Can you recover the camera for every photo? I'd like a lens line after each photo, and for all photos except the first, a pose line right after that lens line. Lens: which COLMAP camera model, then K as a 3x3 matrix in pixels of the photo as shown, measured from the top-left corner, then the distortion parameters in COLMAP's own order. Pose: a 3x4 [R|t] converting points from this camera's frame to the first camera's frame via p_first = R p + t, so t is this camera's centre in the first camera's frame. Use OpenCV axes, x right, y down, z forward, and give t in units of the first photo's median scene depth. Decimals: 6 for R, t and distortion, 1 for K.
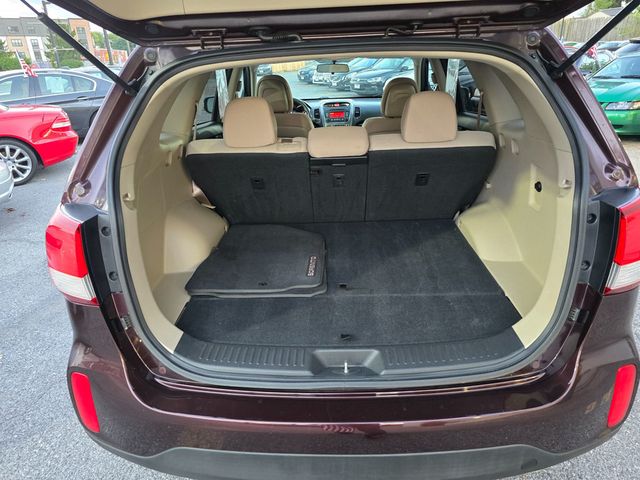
lens RADIAL K [[433.8, 0, 320.0], [0, 433.8, 240.0], [0, 0, 1]] dist [0.053802, -0.051647]
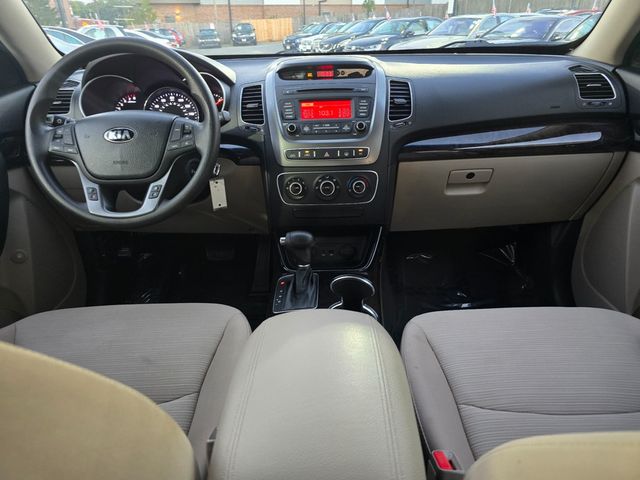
lens RADIAL K [[433.8, 0, 320.0], [0, 433.8, 240.0], [0, 0, 1]] dist [0.053802, -0.051647]
pose [[0.999771, -0.005589, 0.020644, 0.029284], [0.004493, 0.998597, 0.052767, -0.219113], [-0.020910, -0.052663, 0.998393, 0.718768]]
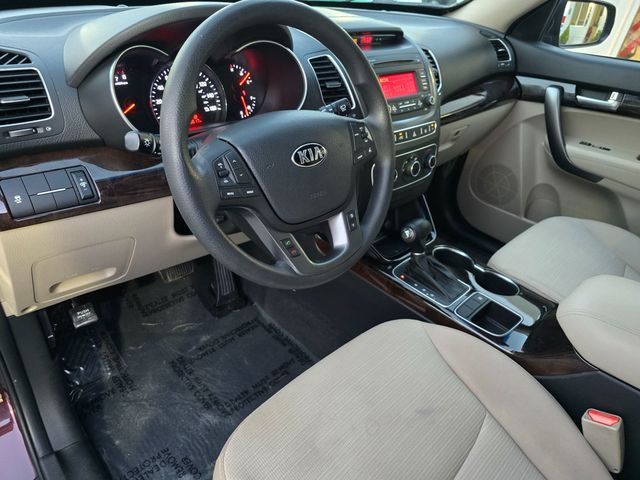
lens RADIAL K [[433.8, 0, 320.0], [0, 433.8, 240.0], [0, 0, 1]] dist [0.053802, -0.051647]
pose [[0.687934, -0.302203, 0.659863, -0.182208], [0.151753, 0.948984, 0.276406, -0.276293], [-0.709731, -0.090013, 0.698699, 0.839363]]
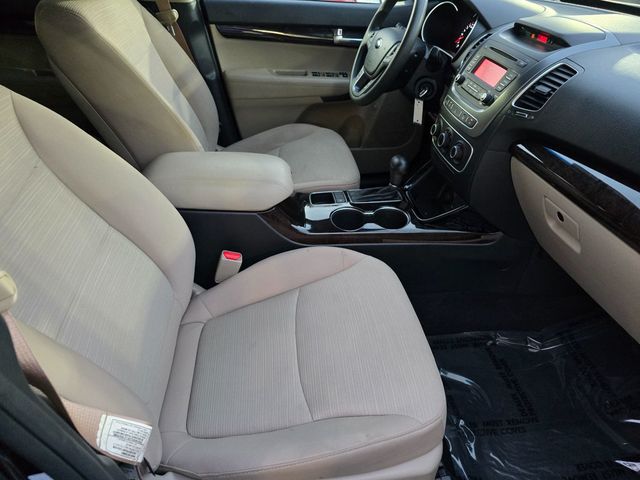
lens RADIAL K [[423.7, 0, 321.3], [0, 423.7, 243.4], [0, 0, 1]] dist [0.085814, -0.087396]
pose [[0.152451, 0.607300, -0.779708, 0.294370], [-0.382869, 0.763616, 0.519906, -0.302459], [0.911136, 0.219266, 0.348931, 0.824502]]
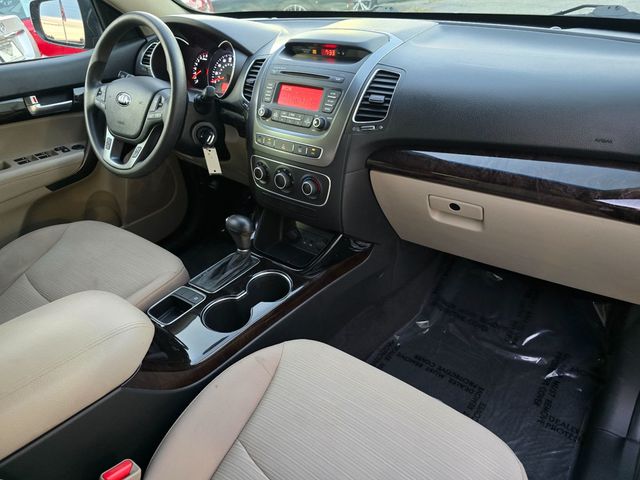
lens RADIAL K [[433.8, 0, 320.0], [0, 433.8, 240.0], [0, 0, 1]] dist [0.053802, -0.051647]
pose [[0.809146, 0.307418, -0.500777, 0.195787], [-0.189128, 0.943130, 0.273380, -0.277908], [0.556339, -0.126493, 0.821271, 0.783457]]
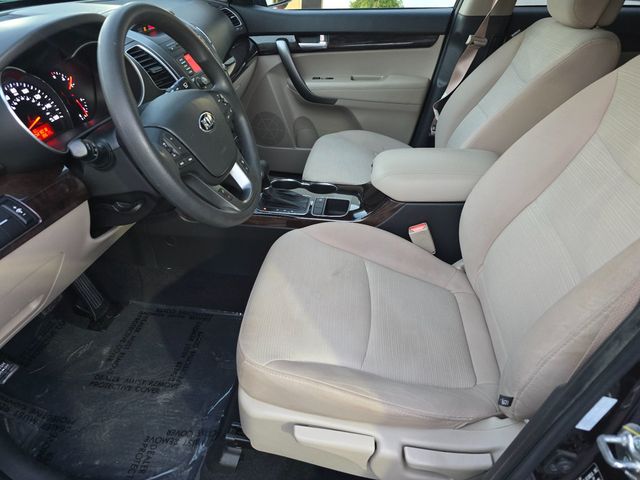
lens RADIAL K [[423.7, 0, 321.3], [0, 423.7, 243.4], [0, 0, 1]] dist [0.085814, -0.087396]
pose [[0.076770, -0.527417, 0.846131, -0.265793], [0.339494, 0.811753, 0.475185, -0.293281], [-0.937470, 0.250776, 0.241373, 0.871211]]
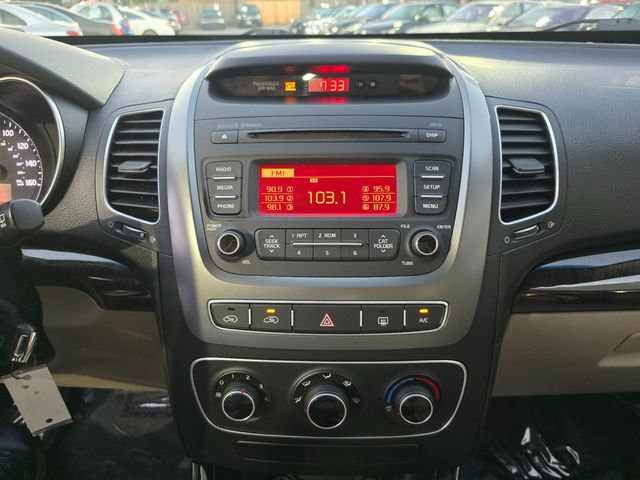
lens RADIAL K [[446.4, 0, 325.4], [0, 446.4, 241.4], [0, 0, 1]] dist [-0.000578, -0.004975]
pose [[0.999576, 0.016449, 0.024007, 0.036144], [-0.018263, 0.996833, 0.077399, -0.280482], [-0.022658, -0.077805, 0.996711, 0.889383]]
